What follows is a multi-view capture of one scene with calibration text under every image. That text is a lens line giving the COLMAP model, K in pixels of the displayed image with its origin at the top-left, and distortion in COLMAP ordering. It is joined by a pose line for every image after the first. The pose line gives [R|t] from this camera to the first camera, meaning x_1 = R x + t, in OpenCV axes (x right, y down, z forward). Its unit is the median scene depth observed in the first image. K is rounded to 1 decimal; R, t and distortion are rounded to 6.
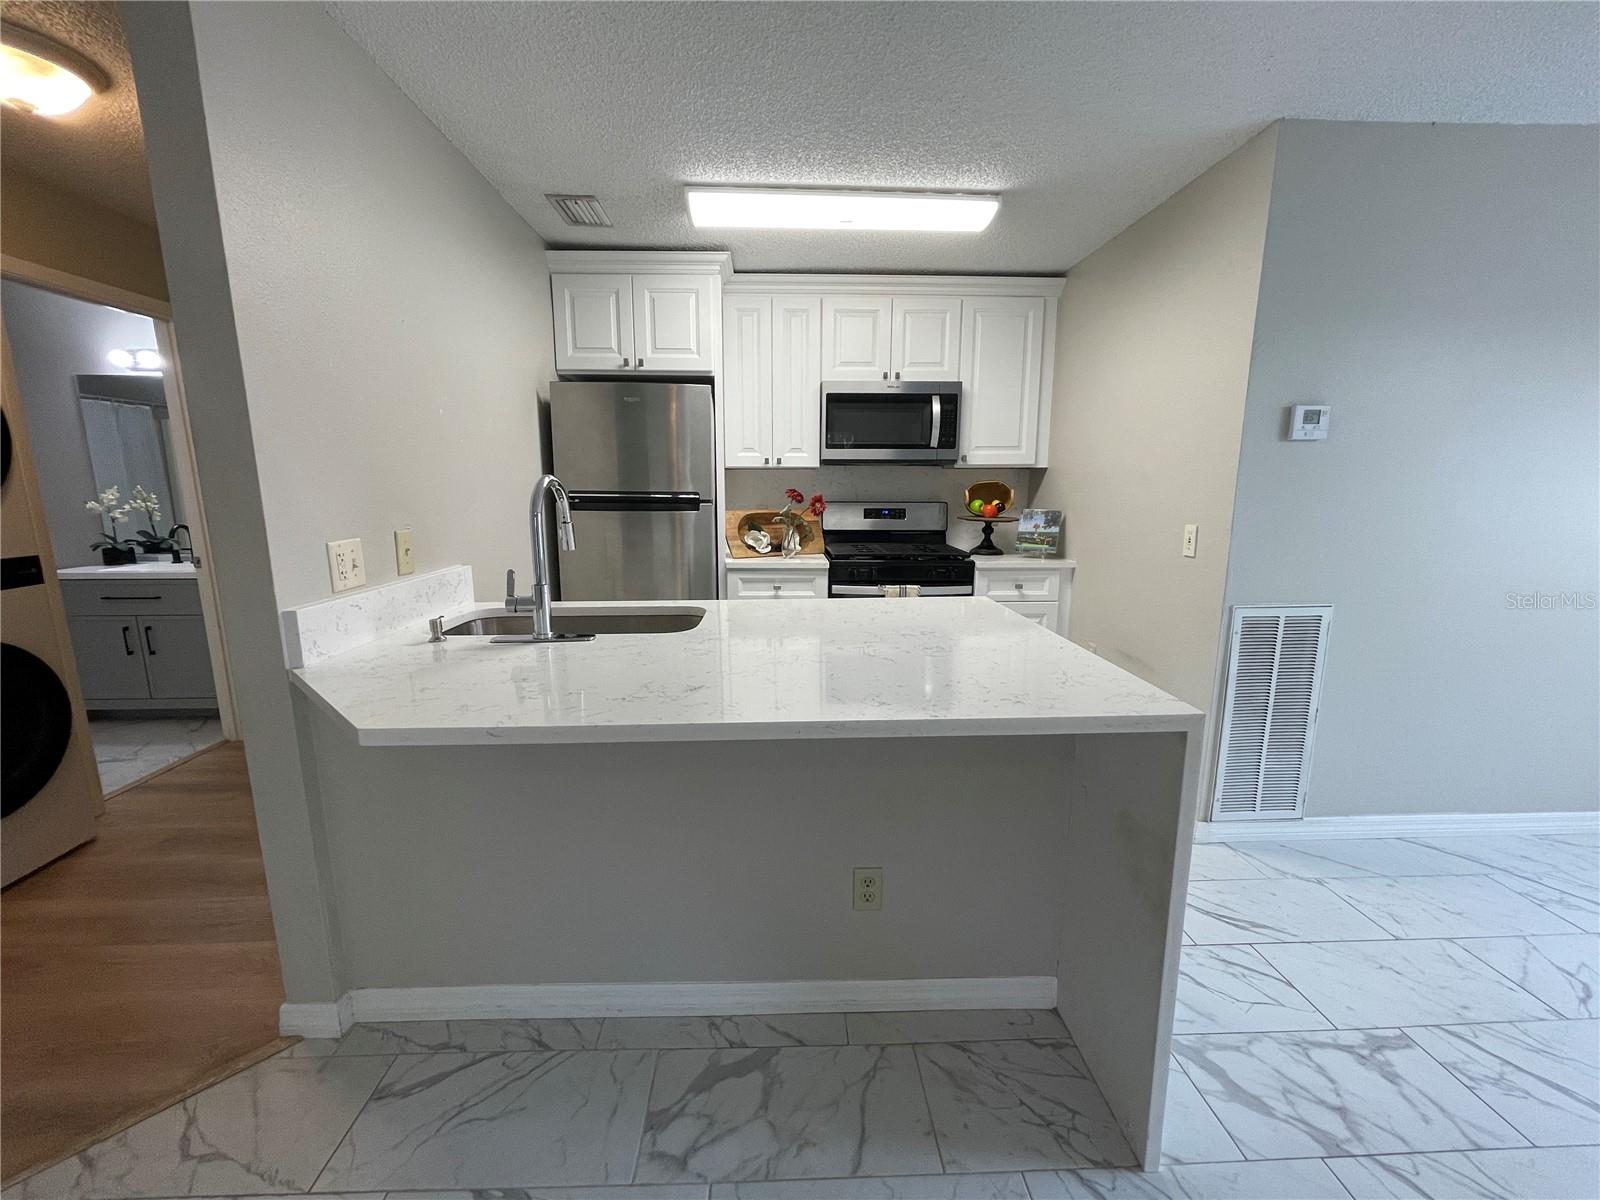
lens RADIAL K [[649.7, 0, 798.7], [0, 649.7, 600.9], [0, 0, 1]] dist [-0.004230, 0.001209]
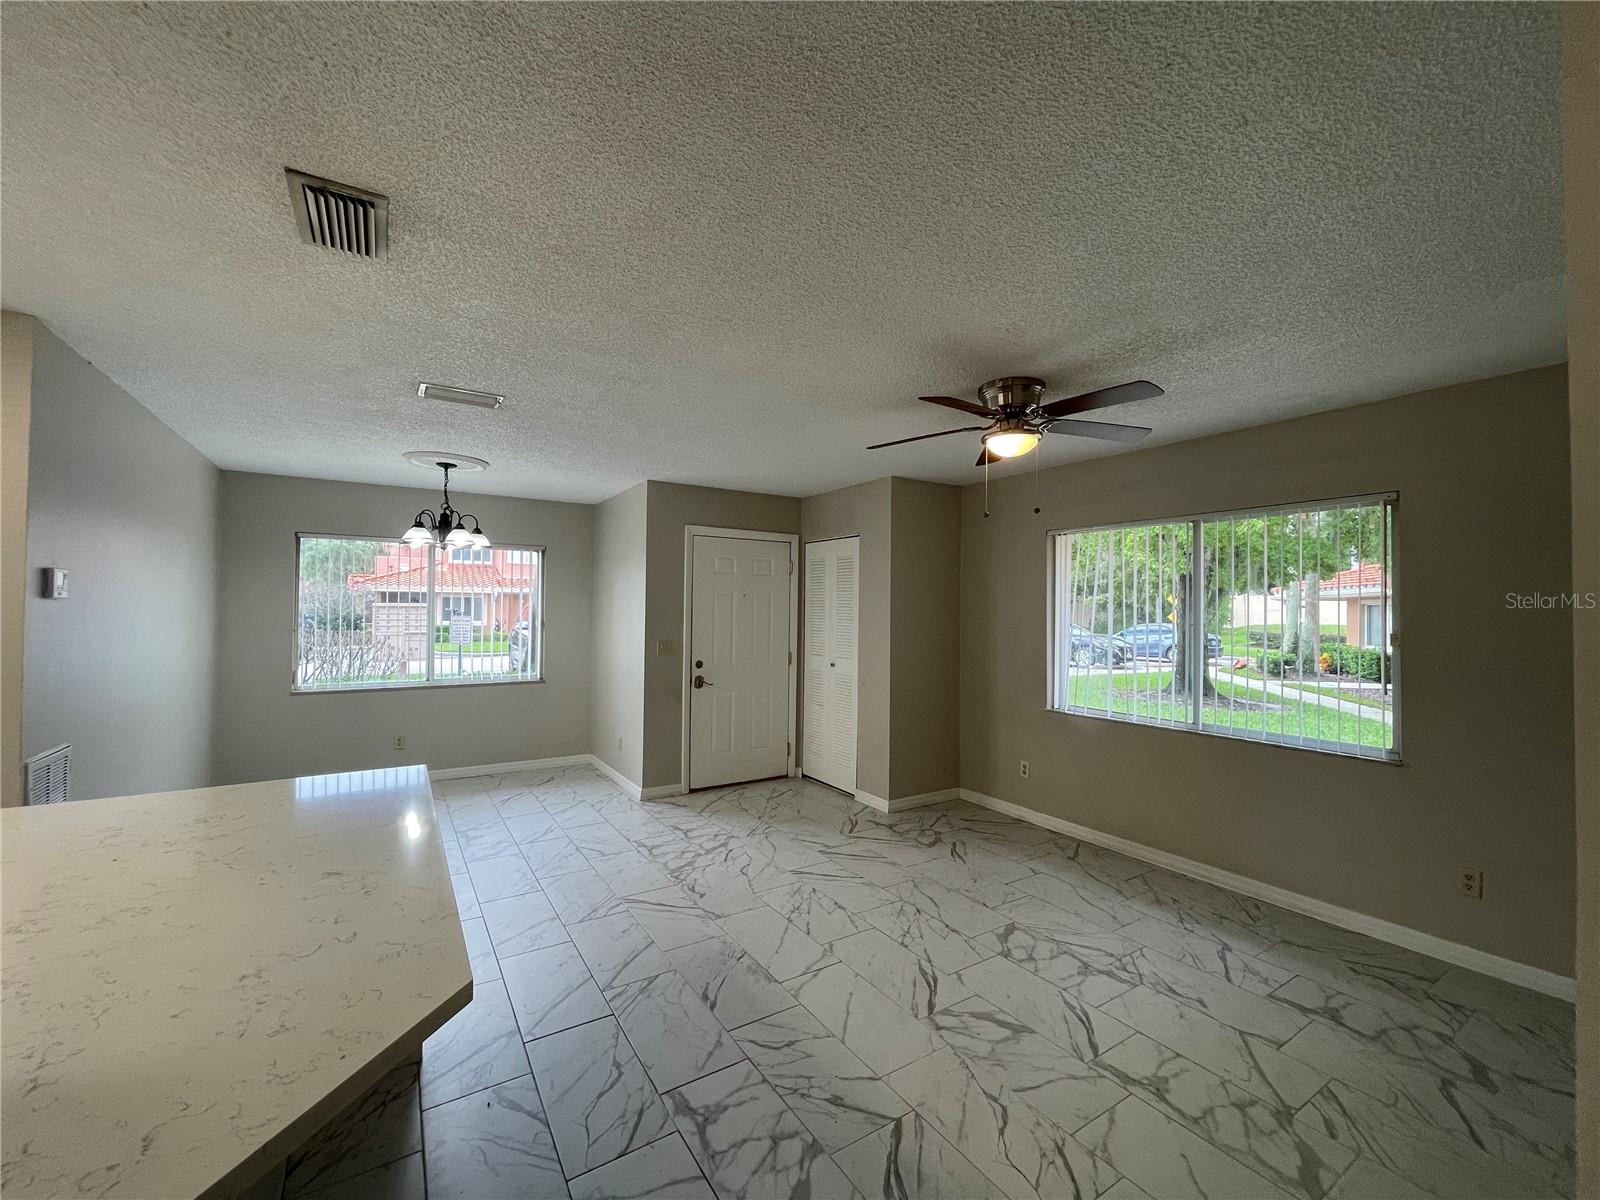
lens RADIAL K [[649.7, 0, 798.3], [0, 649.7, 595.0], [0, 0, 1]] dist [-0.004230, 0.001209]
pose [[-0.506727, 0.018341, 0.861912, -0.509278], [0.143504, 0.987620, 0.063352, -0.090123], [-0.850079, 0.155790, -0.503085, 0.308685]]
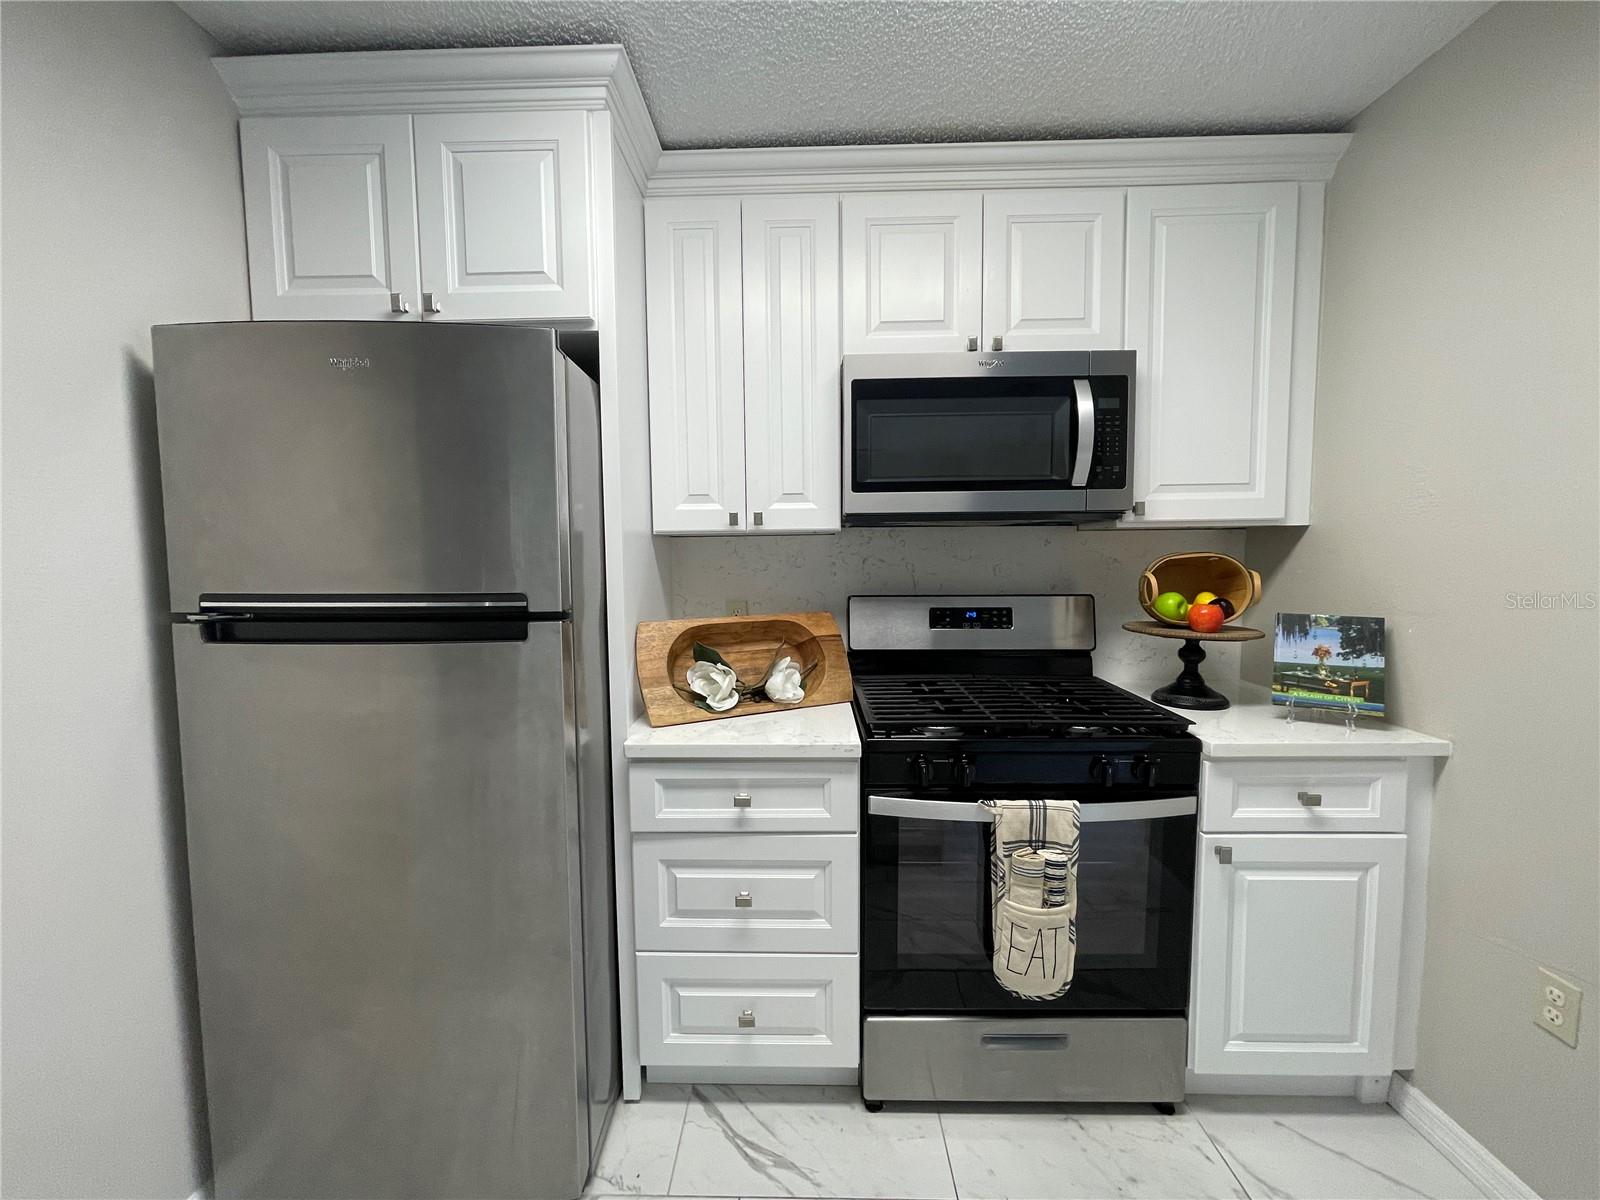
lens RADIAL K [[649.7, 0, 796.8], [0, 649.7, 602.0], [0, 0, 1]] dist [-0.004230, 0.001209]
pose [[0.998168, -0.006979, -0.060099, 0.030002], [0.000939, 0.994993, -0.099942, -0.108343], [0.060495, 0.099702, 0.993177, 0.543521]]
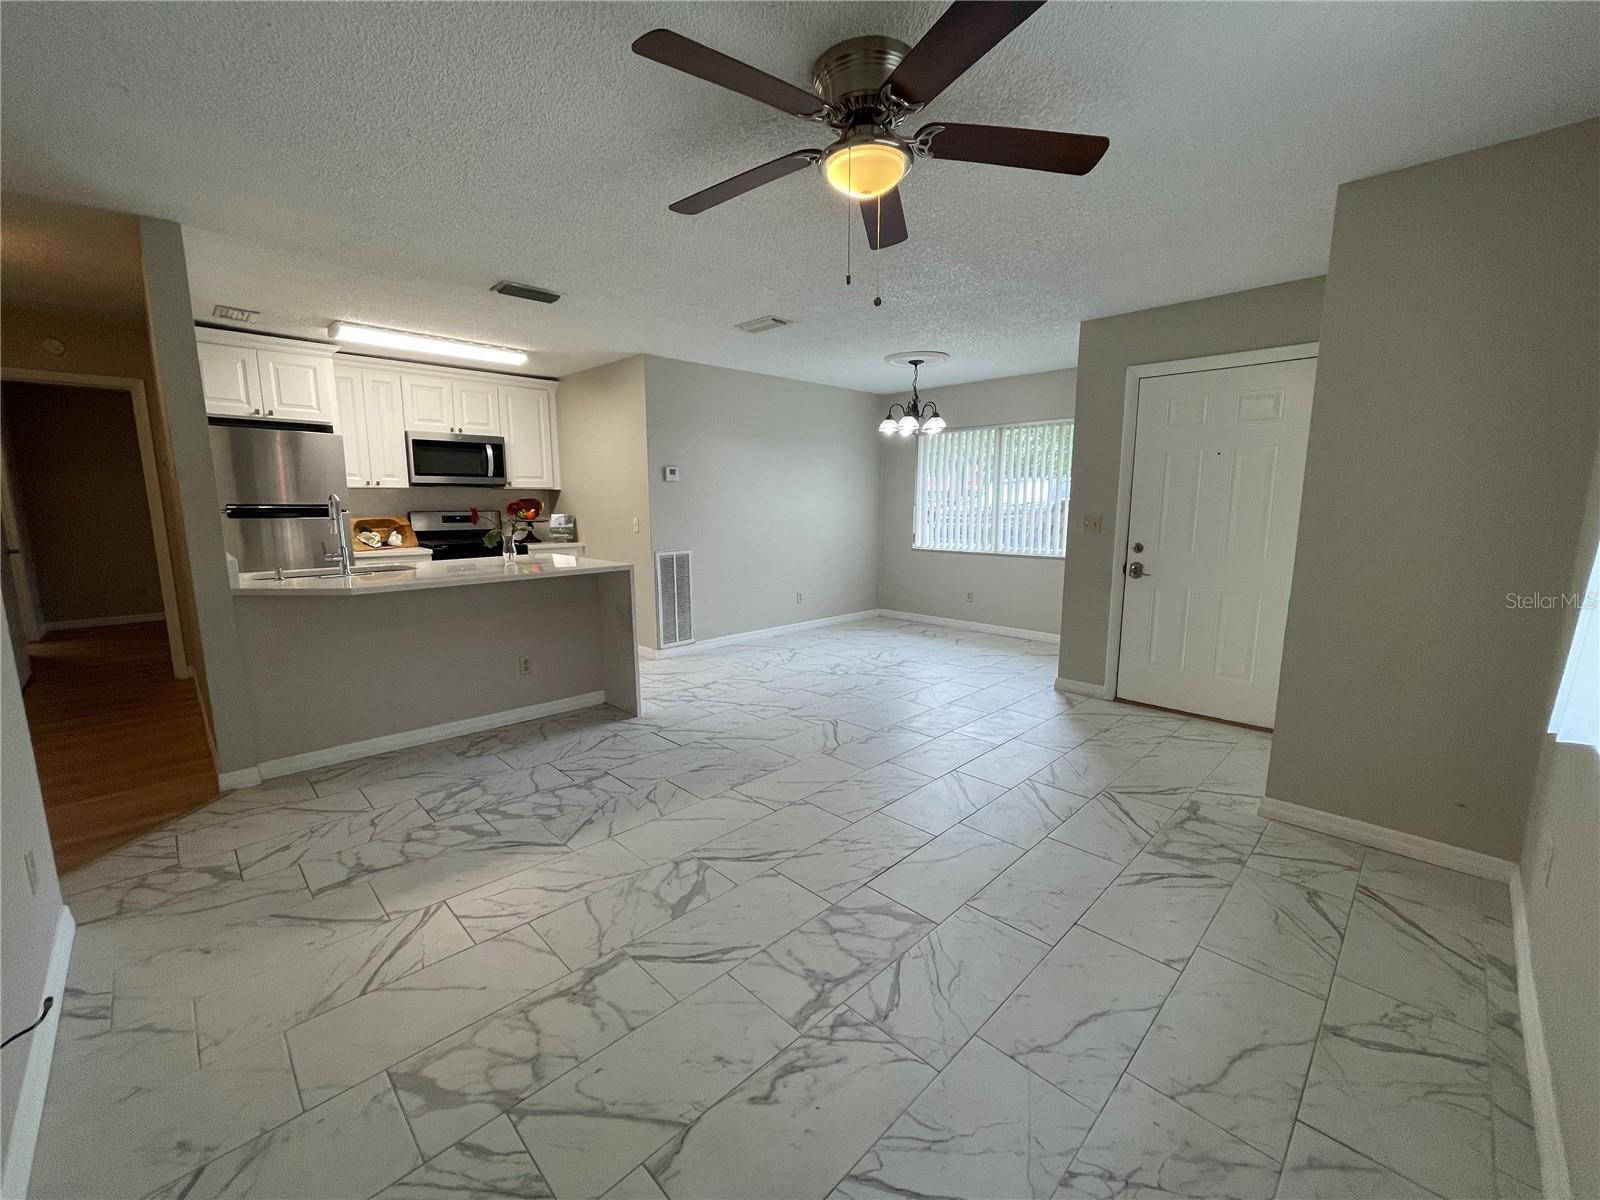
lens RADIAL K [[649.7, 0, 797.7], [0, 649.7, 599.3], [0, 0, 1]] dist [-0.004230, 0.001209]
pose [[0.737123, -0.102883, 0.667881, -0.346832], [0.120451, 0.992519, 0.019952, 0.128116], [-0.664937, 0.065740, 0.744000, -0.699727]]
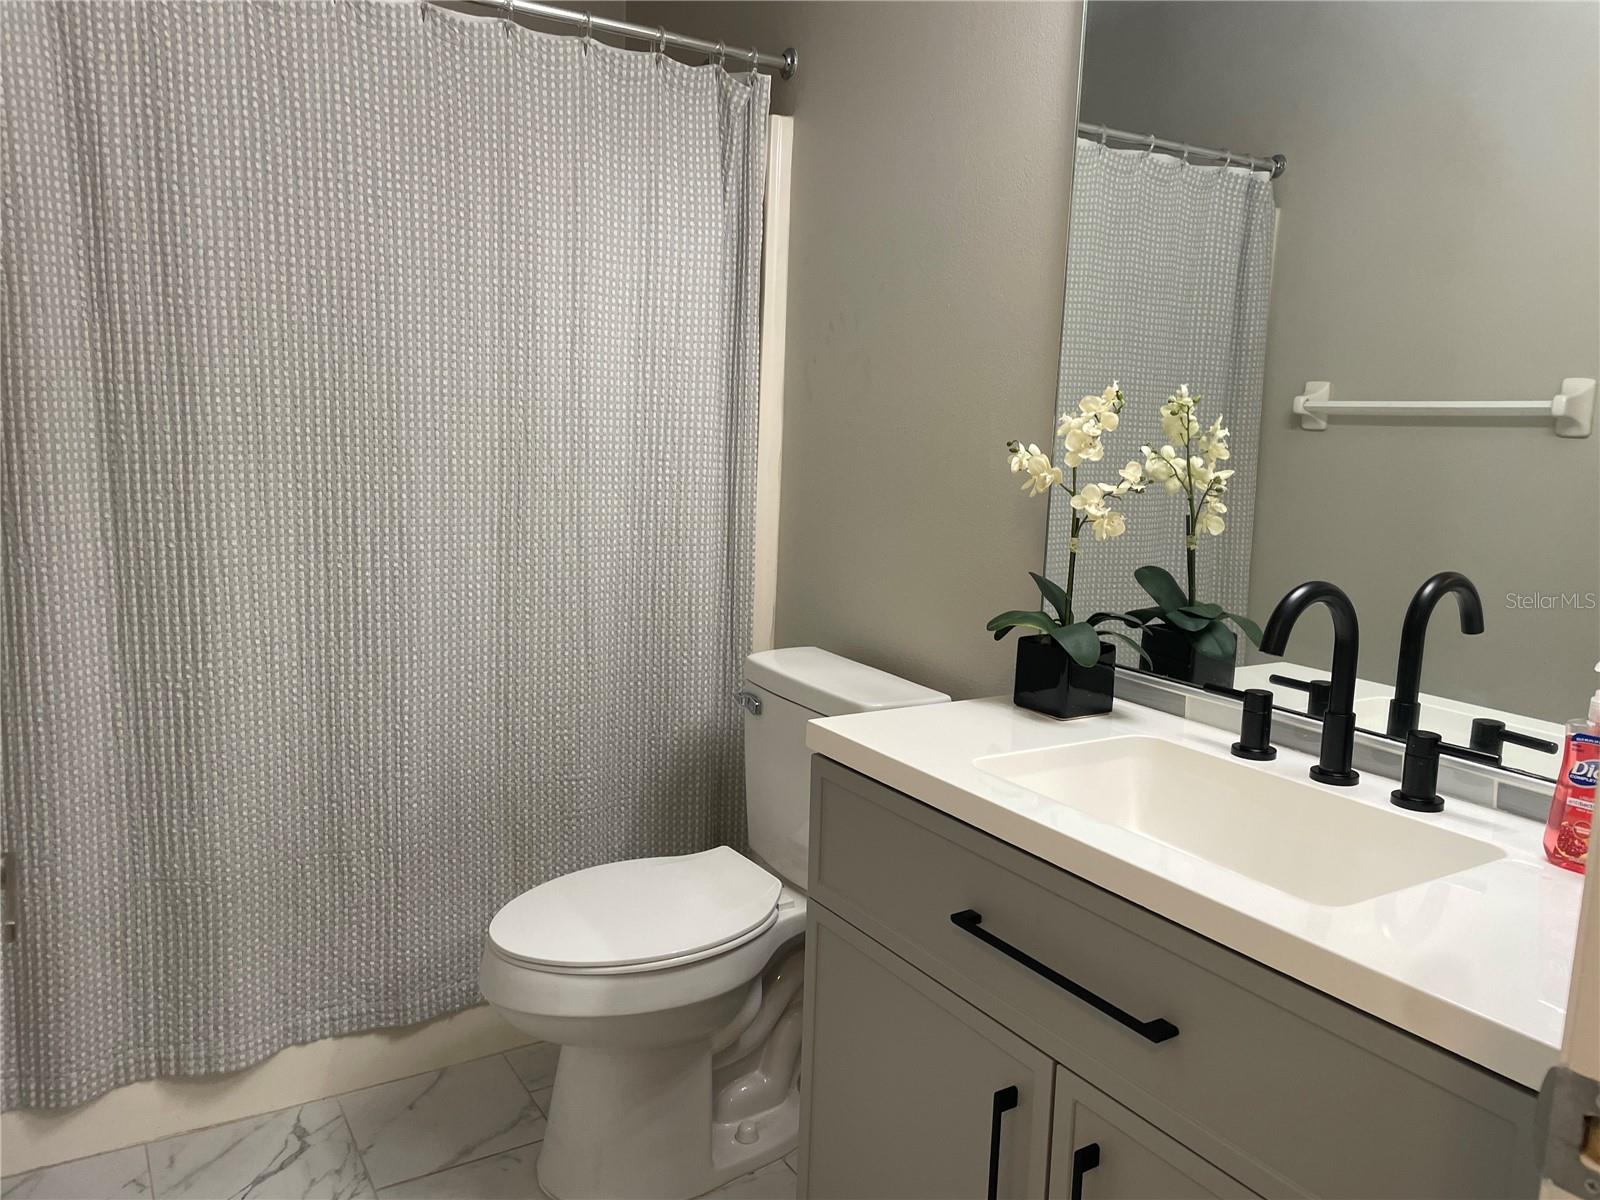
lens RADIAL K [[1198.6, 0, 791.8], [0, 1198.6, 598.3], [0, 0, 1]] dist [0.065459, -0.075731]
pose [[0.494699, 0.155114, -0.855110, -0.796192], [-0.188207, 0.979714, 0.068835, -0.119377], [0.848441, 0.126885, 0.513857, 0.751671]]
